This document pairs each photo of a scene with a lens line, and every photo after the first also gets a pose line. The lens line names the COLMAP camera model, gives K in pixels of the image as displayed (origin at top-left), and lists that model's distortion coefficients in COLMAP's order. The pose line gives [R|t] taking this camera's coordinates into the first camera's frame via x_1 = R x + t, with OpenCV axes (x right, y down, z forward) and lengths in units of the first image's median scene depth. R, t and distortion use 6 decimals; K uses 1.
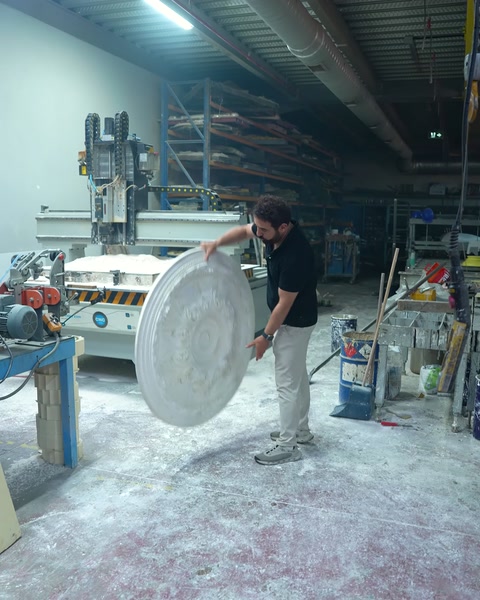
lens RADIAL K [[605.6, 0, 240.0], [0, 605.6, 313.5], [0, 0, 1]] dist [-0.114376, 0.105896]
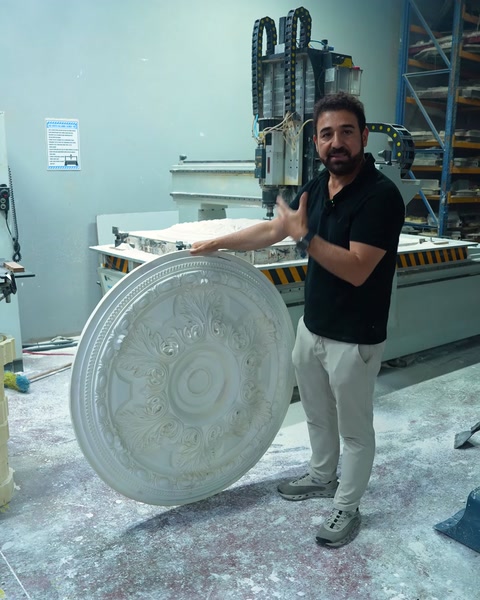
lens RADIAL K [[605.6, 0, 240.0], [0, 605.6, 313.5], [0, 0, 1]] dist [-0.114376, 0.105896]
pose [[0.848151, 0.115948, -0.516911, 0.212840], [-0.082029, 0.992730, 0.088086, -0.049877], [0.523366, -0.032309, 0.851495, 0.371570]]
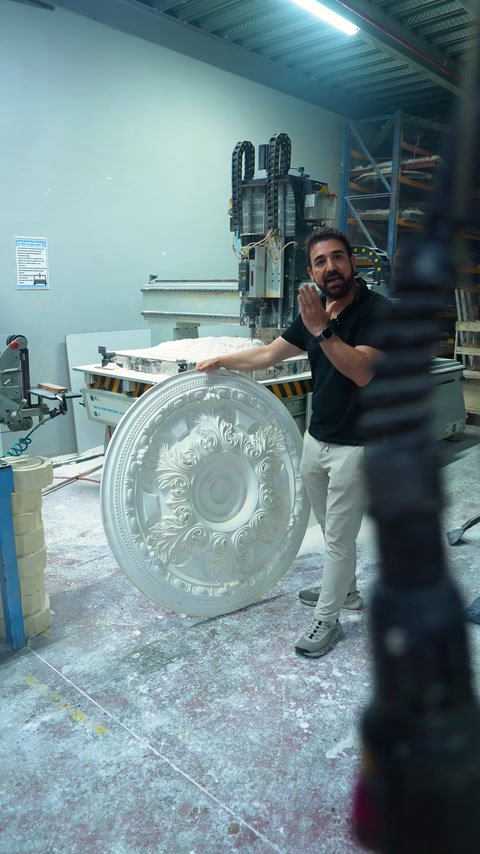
lens RADIAL K [[606.0, 0, 240.0], [0, 606.0, 427.0], [0, 0, 1]] dist [-0.115590, 0.105974]
pose [[0.919936, 0.082725, -0.383241, 0.131919], [-0.059708, 0.995645, 0.071593, -0.042360], [0.387495, -0.042979, 0.920870, 0.306409]]
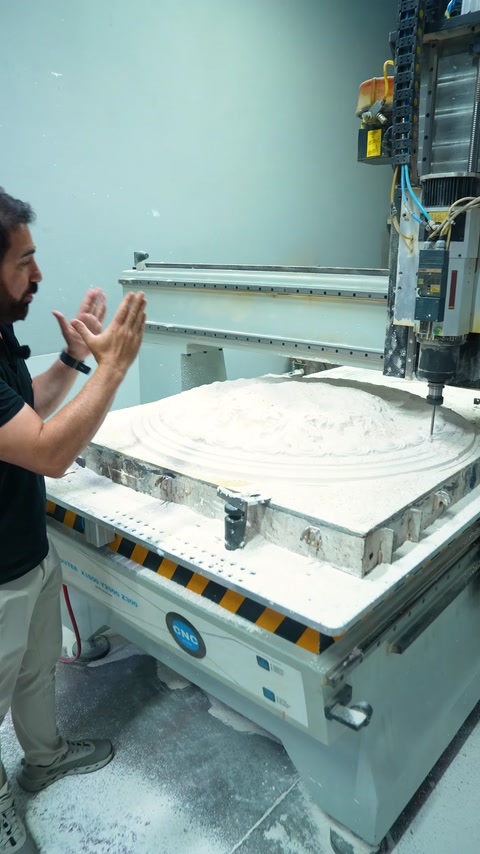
lens RADIAL K [[606.0, 0, 240.0], [0, 606.0, 427.0], [0, 0, 1]] dist [-0.115590, 0.105974]
pose [[0.934462, 0.095868, -0.342914, -0.098107], [-0.053587, 0.989968, 0.130737, -0.126242], [0.352007, -0.103793, 0.930225, 0.658348]]
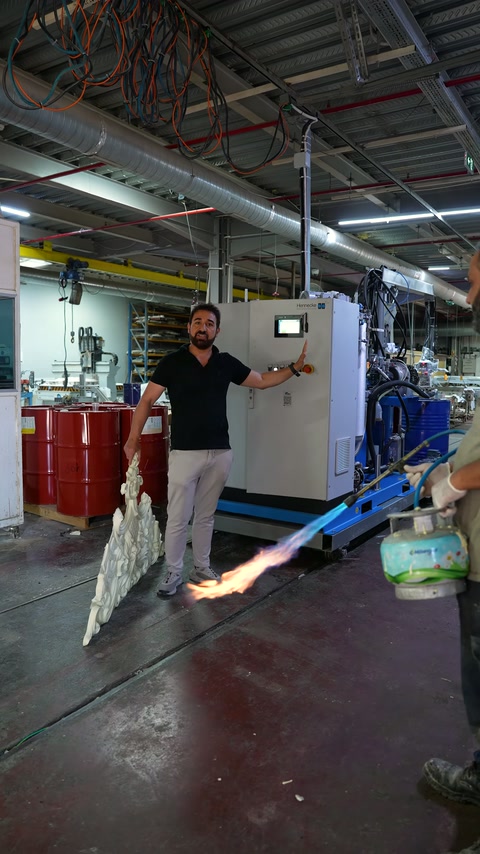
lens RADIAL K [[662.2, 0, 230.6], [0, 662.2, 427.3], [0, 0, 1]] dist [-0.058698, 0.040548]
pose [[0.964635, 0.014959, -0.263166, 1.368080], [-0.034955, 0.996831, -0.071463, 0.343188], [0.261263, 0.078134, 0.962100, -1.827067]]
